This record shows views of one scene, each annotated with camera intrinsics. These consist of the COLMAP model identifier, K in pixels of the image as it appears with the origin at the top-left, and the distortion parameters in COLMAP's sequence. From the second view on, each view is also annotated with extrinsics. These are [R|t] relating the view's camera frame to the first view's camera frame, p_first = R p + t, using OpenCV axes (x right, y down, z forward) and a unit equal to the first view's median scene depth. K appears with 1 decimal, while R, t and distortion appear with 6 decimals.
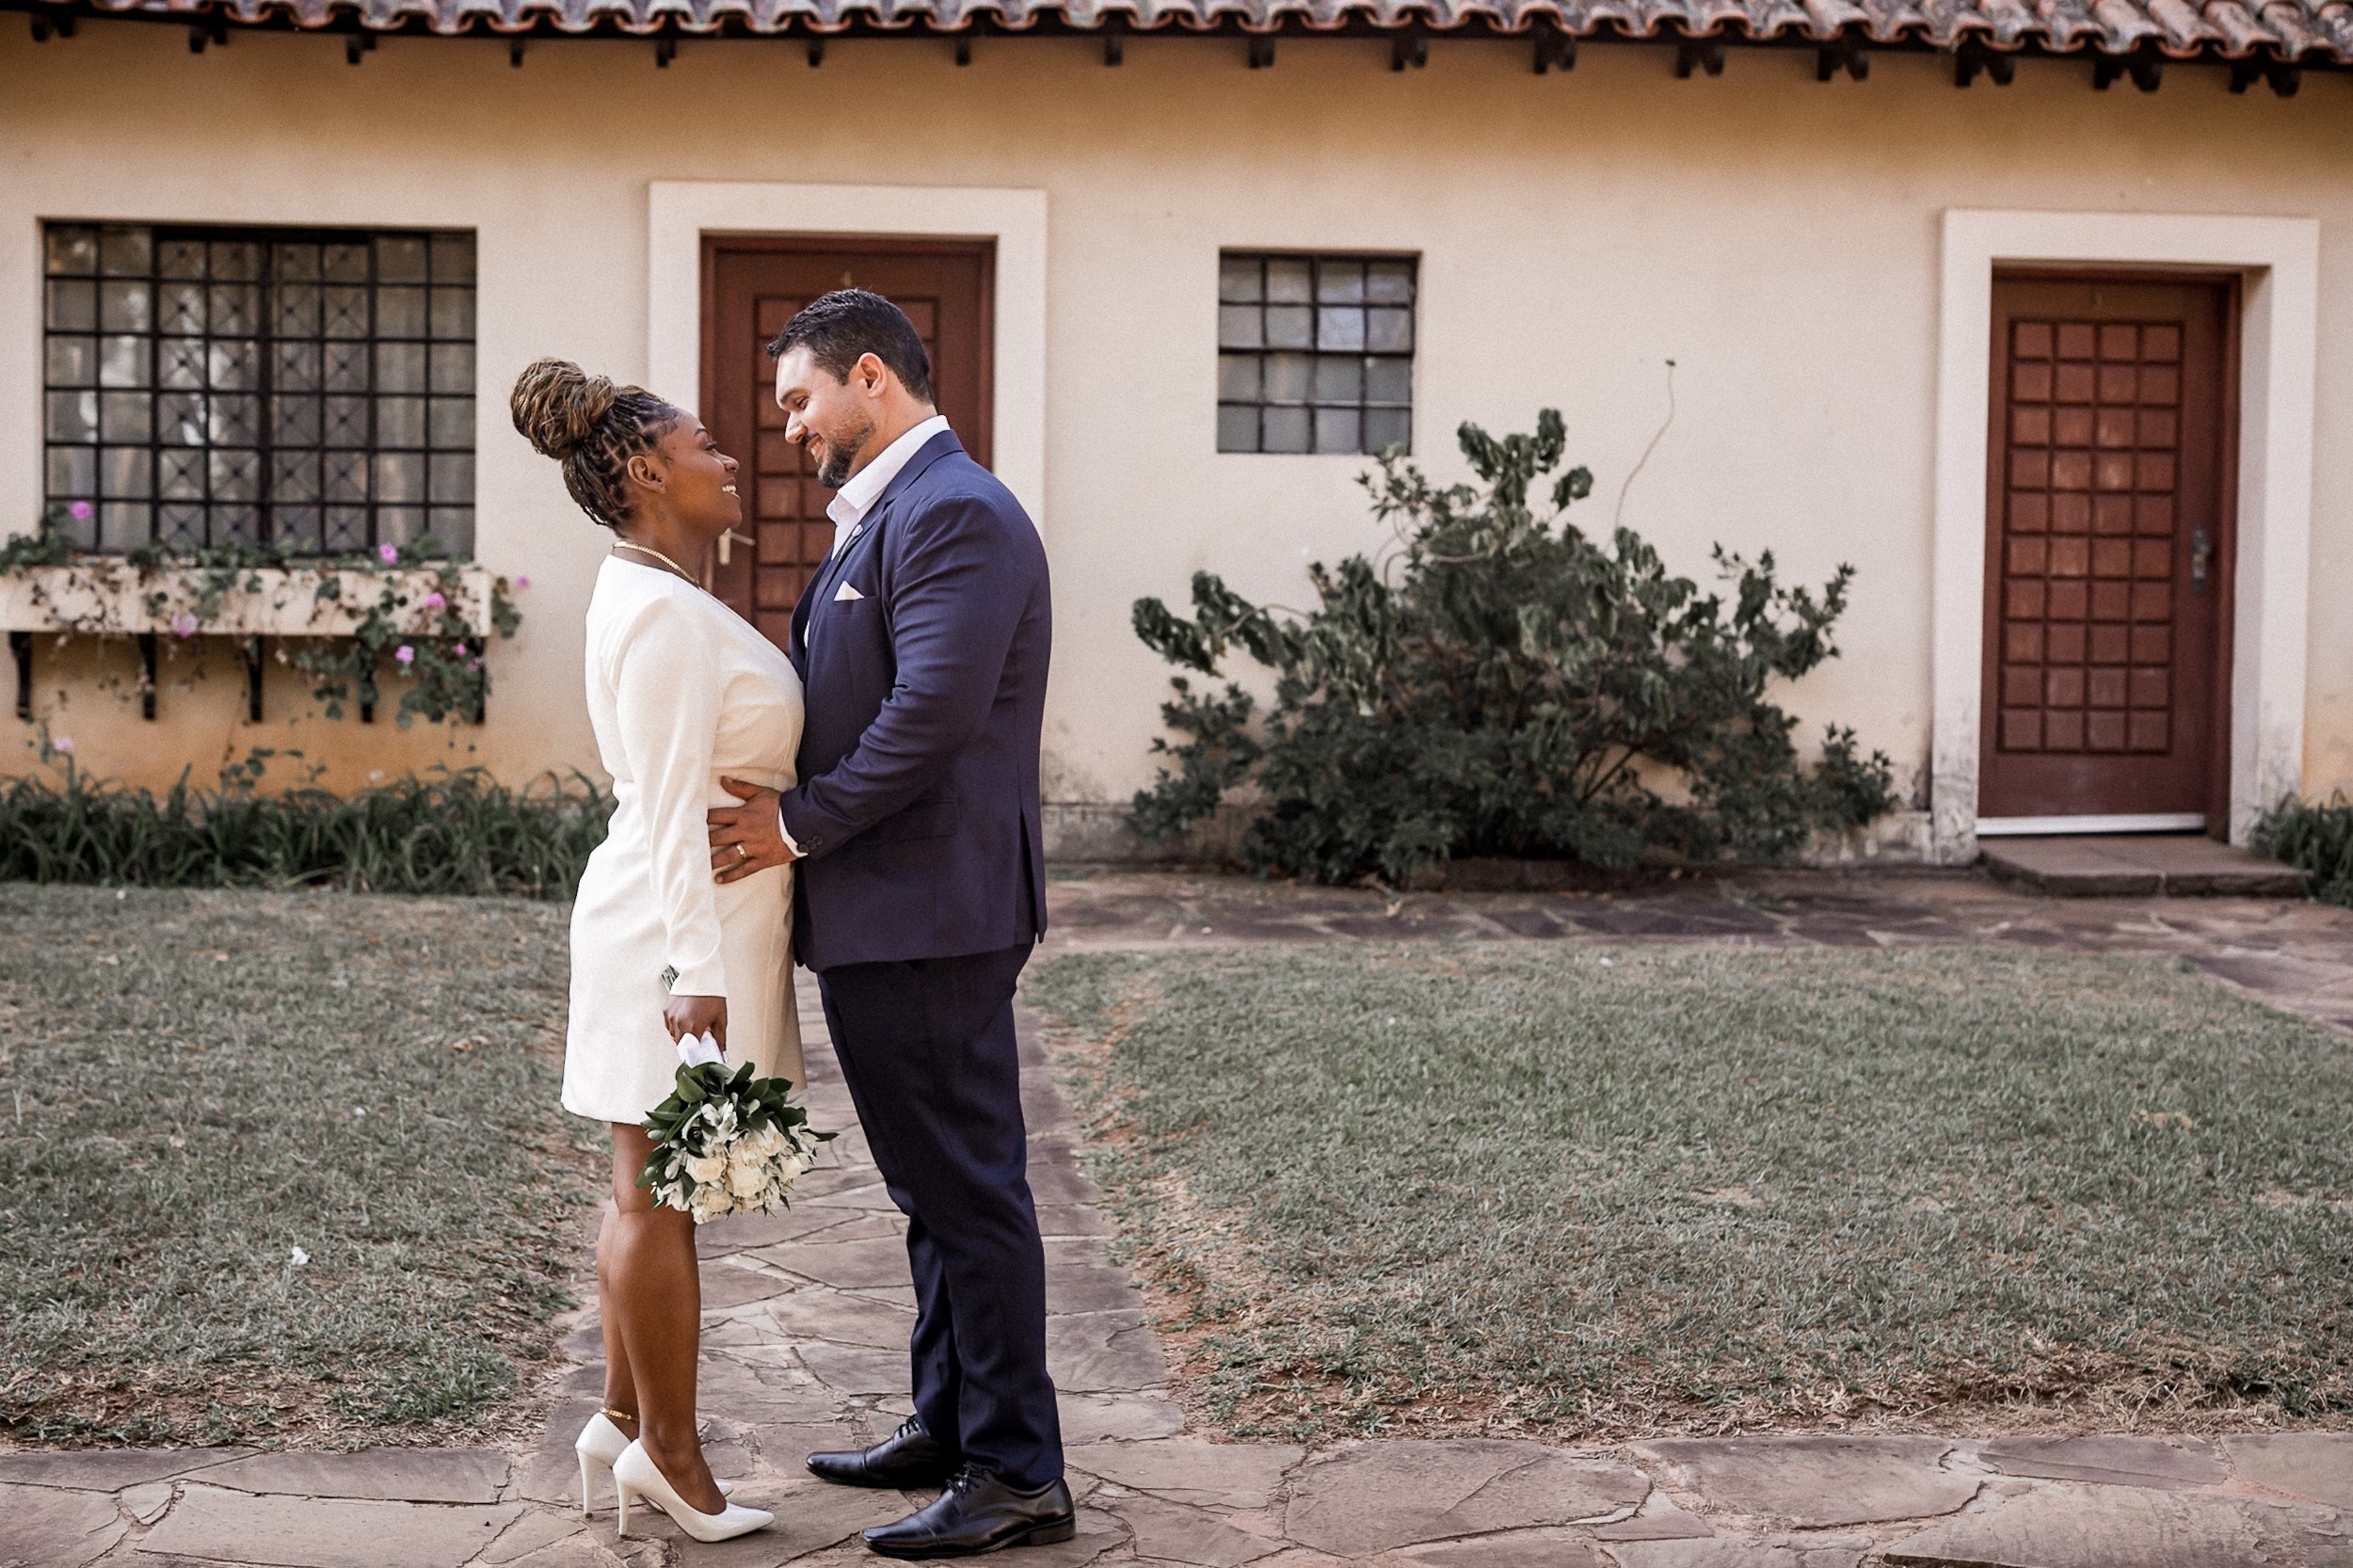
lens RADIAL K [[3391.1, 0, 1110.4], [0, 3391.1, 869.8], [0, 0, 1]] dist [-0.008716, 0.016393]
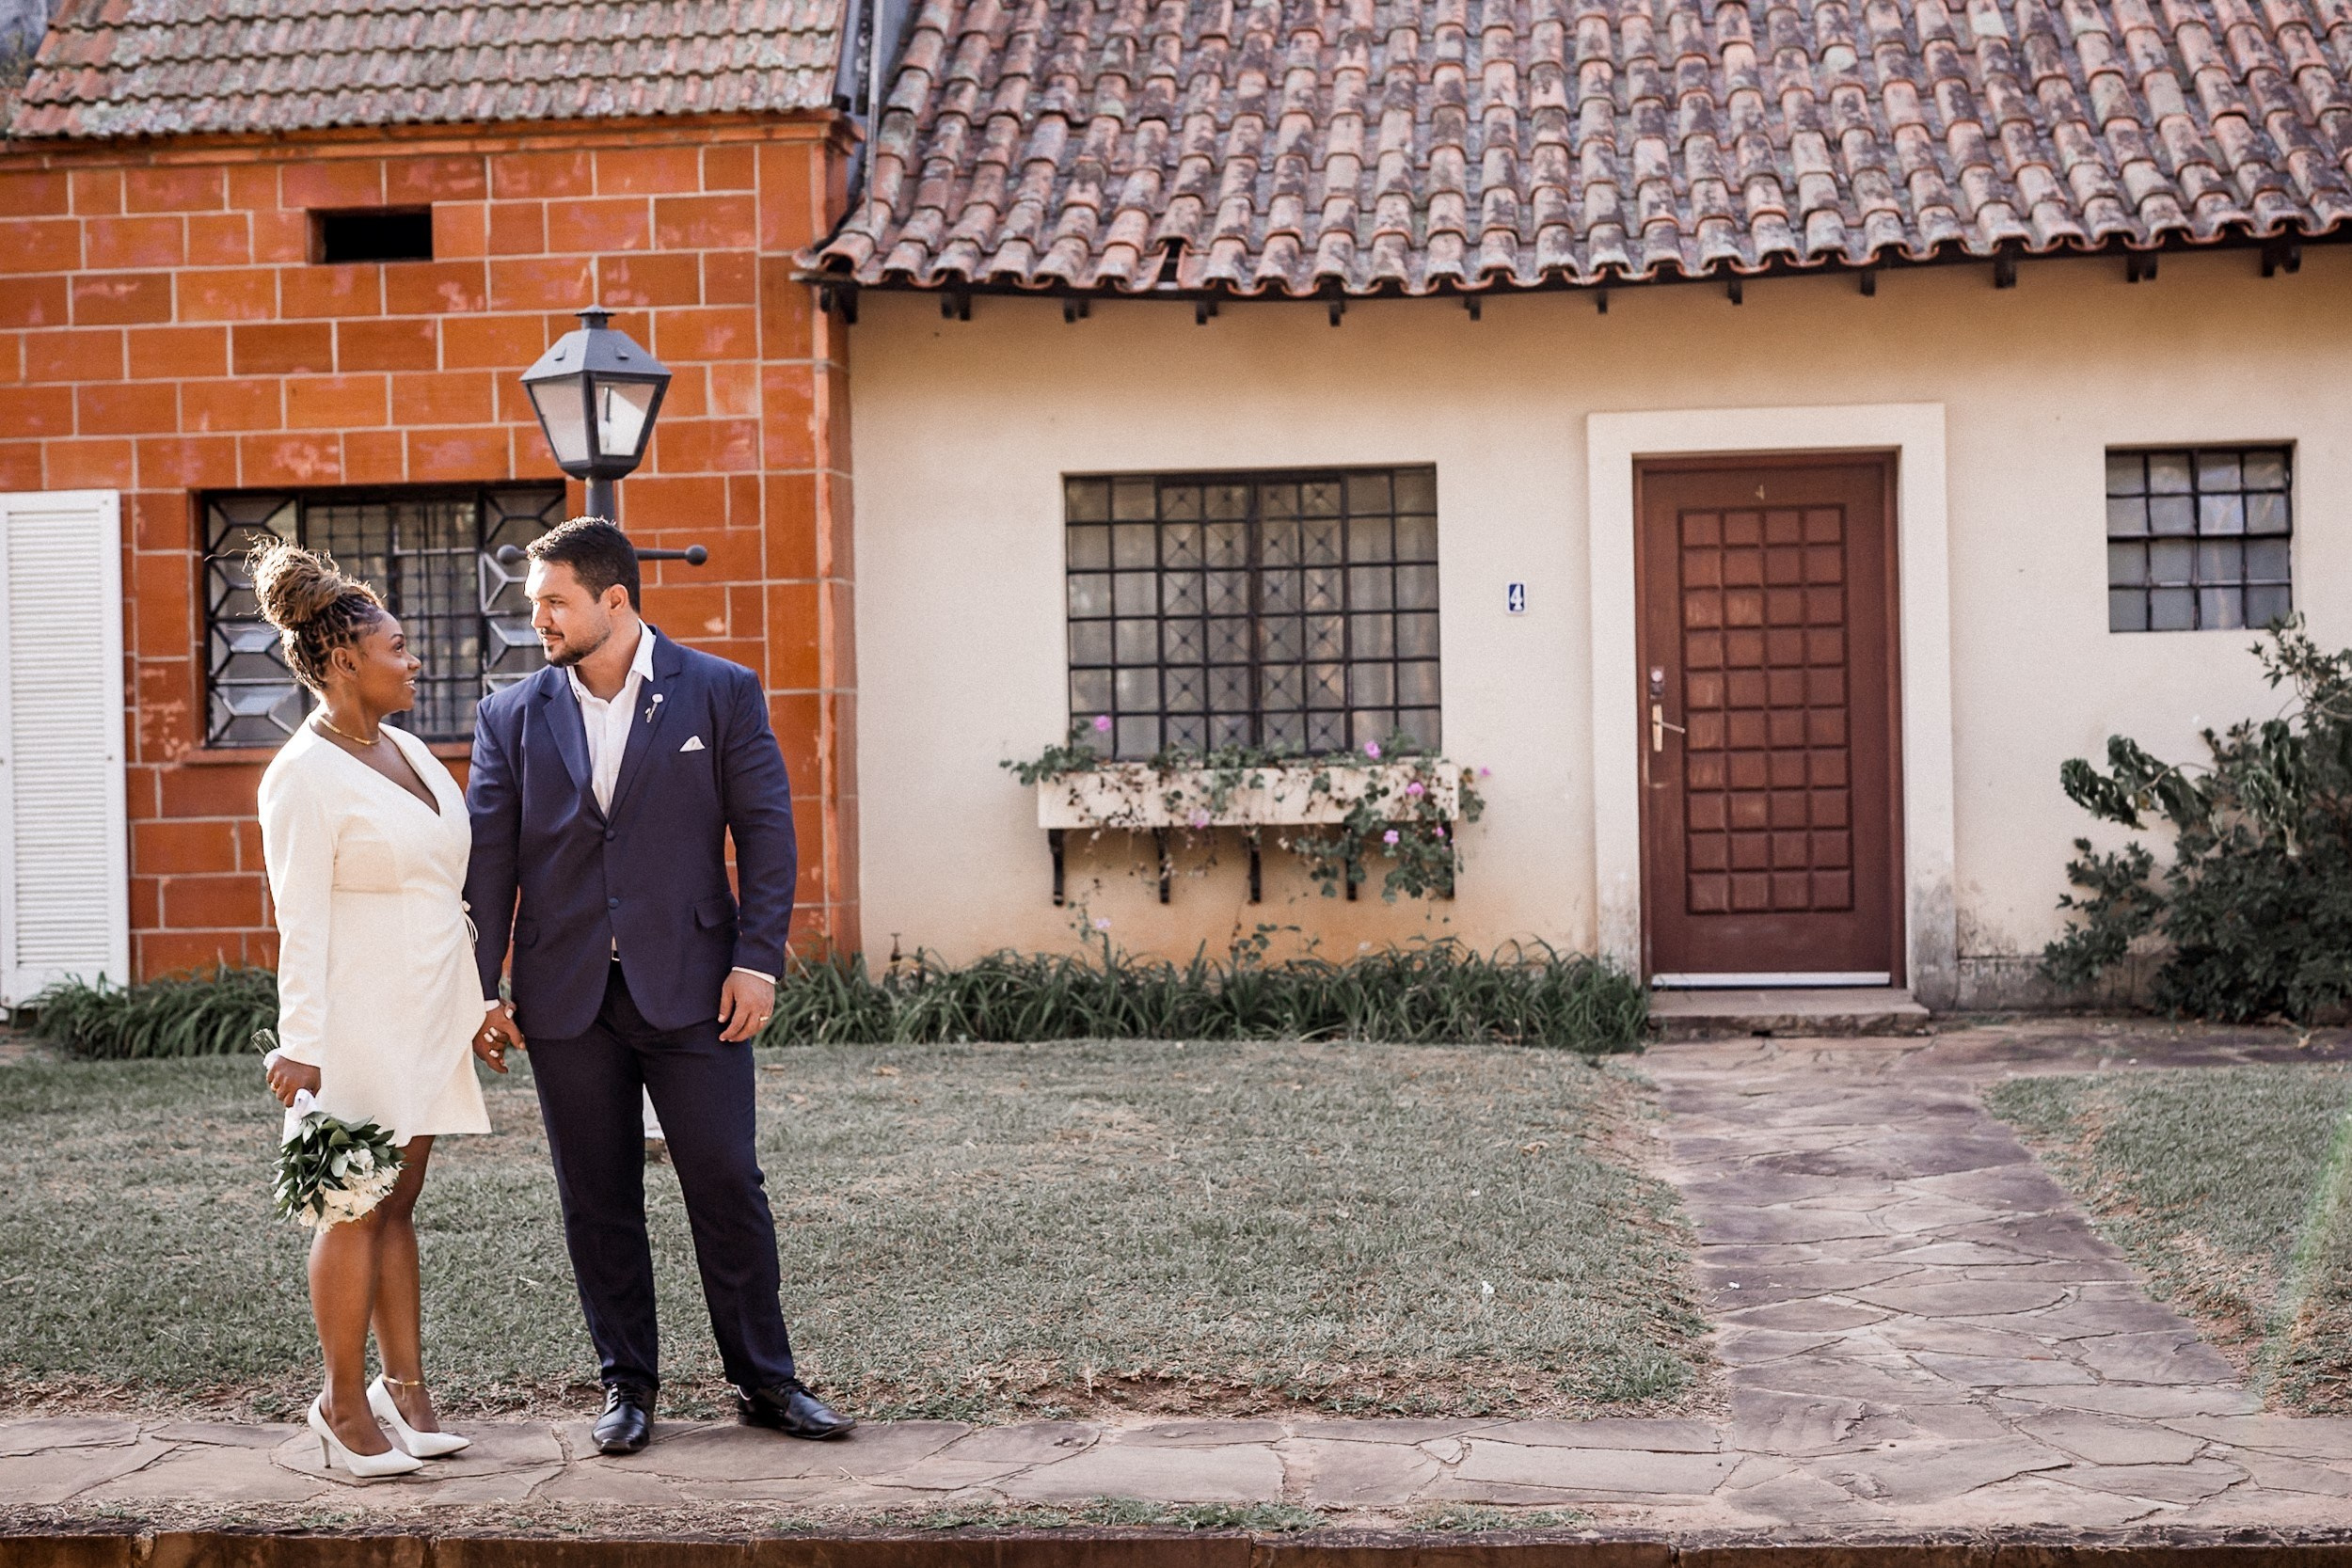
lens RADIAL K [[3486.4, 0, 1177.1], [0, 3486.4, 943.7], [0, 0, 1]] dist [-0.010234, 0.011915]
pose [[0.984770, -0.028931, -0.171437, -0.078679], [0.019755, 0.998291, -0.054993, 0.034395], [0.172735, 0.050768, 0.983659, -0.157283]]
